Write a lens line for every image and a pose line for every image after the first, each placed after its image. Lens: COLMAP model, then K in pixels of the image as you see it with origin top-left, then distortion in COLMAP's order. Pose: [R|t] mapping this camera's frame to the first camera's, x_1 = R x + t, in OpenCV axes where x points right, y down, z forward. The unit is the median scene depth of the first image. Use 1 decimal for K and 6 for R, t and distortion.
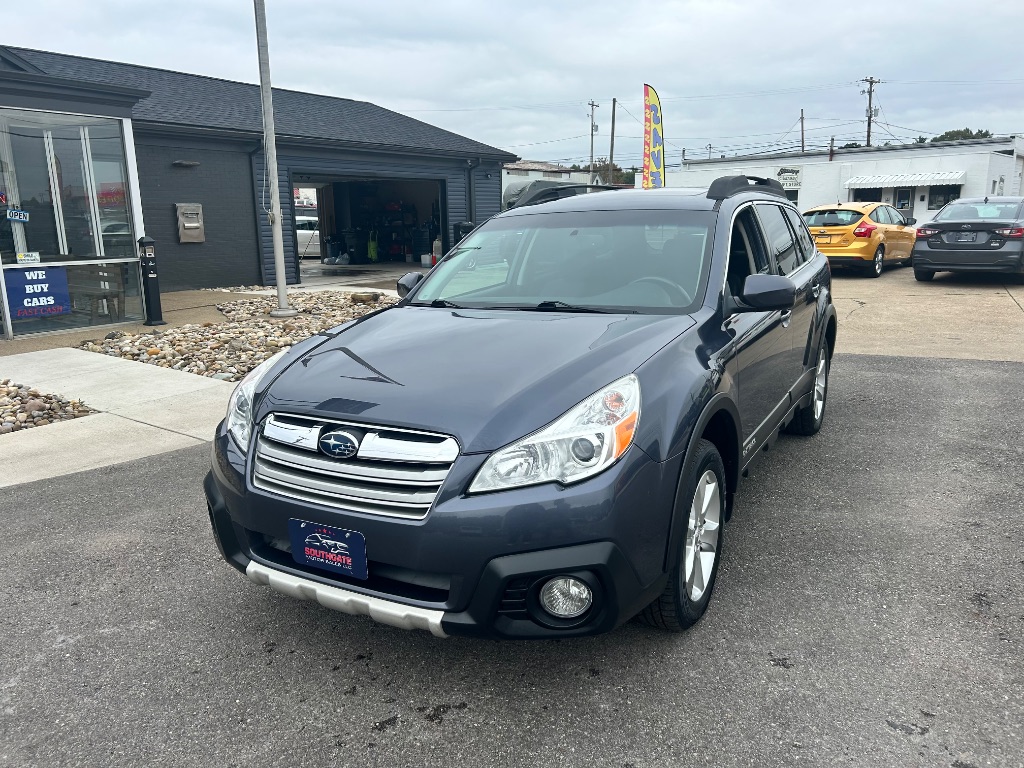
lens RADIAL K [[778.0, 0, 498.4], [0, 778.0, 377.5], [0, 0, 1]] dist [0.037490, -0.043277]
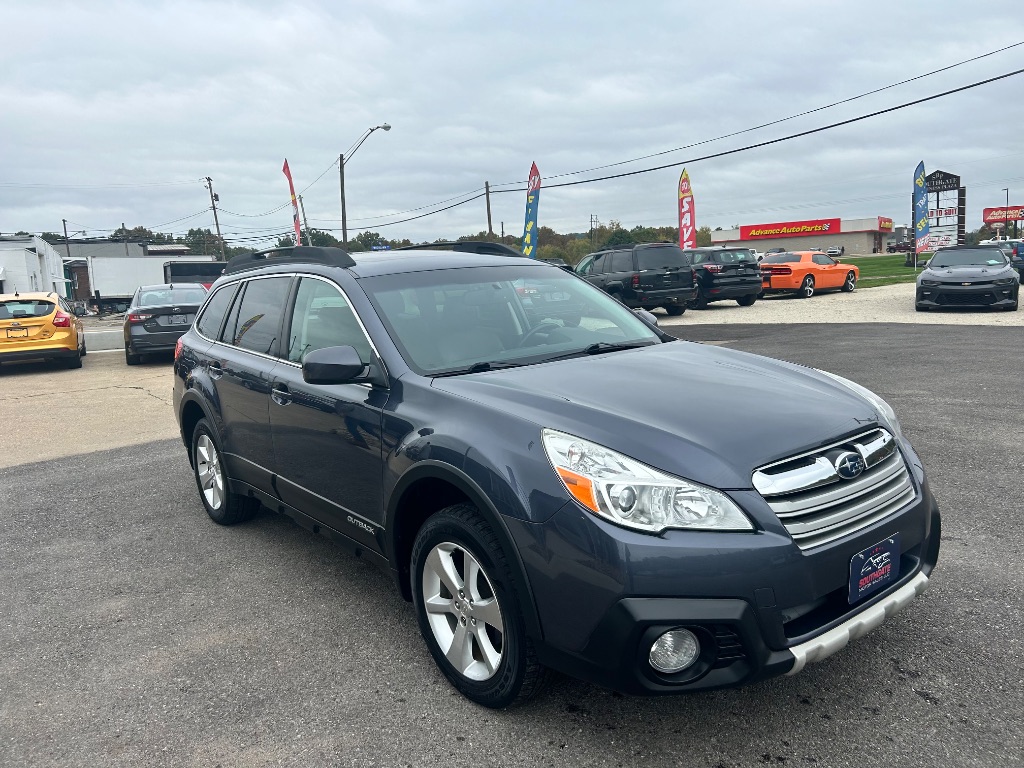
lens RADIAL K [[778.0, 0, 509.0], [0, 778.0, 368.6], [0, 0, 1]] dist [0.037490, -0.043277]
pose [[0.377547, -0.106787, 0.919812, -1.212743], [0.229217, 0.973192, 0.018899, -0.146475], [-0.897172, 0.203701, 0.391903, 0.914720]]
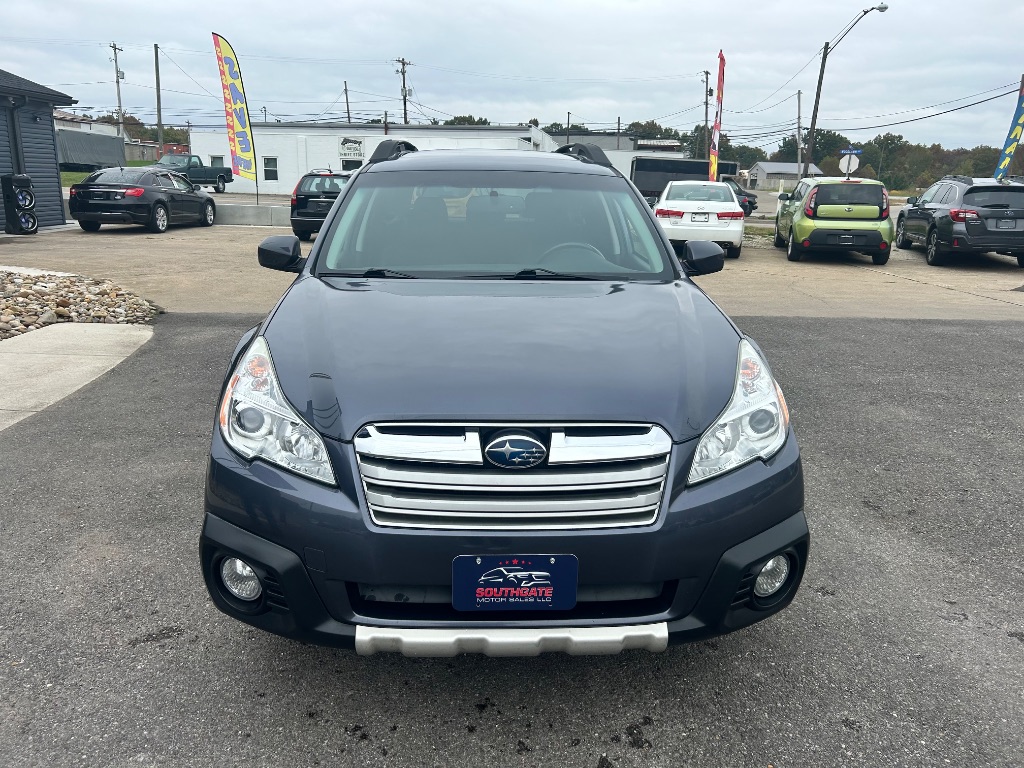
lens RADIAL K [[778.0, 0, 505.9], [0, 778.0, 383.7], [0, 0, 1]] dist [0.037490, -0.043277]
pose [[0.843909, -0.090912, 0.528727, -0.589631], [0.065527, 0.995625, 0.066605, -0.034685], [-0.532469, -0.021562, 0.846175, 0.314792]]
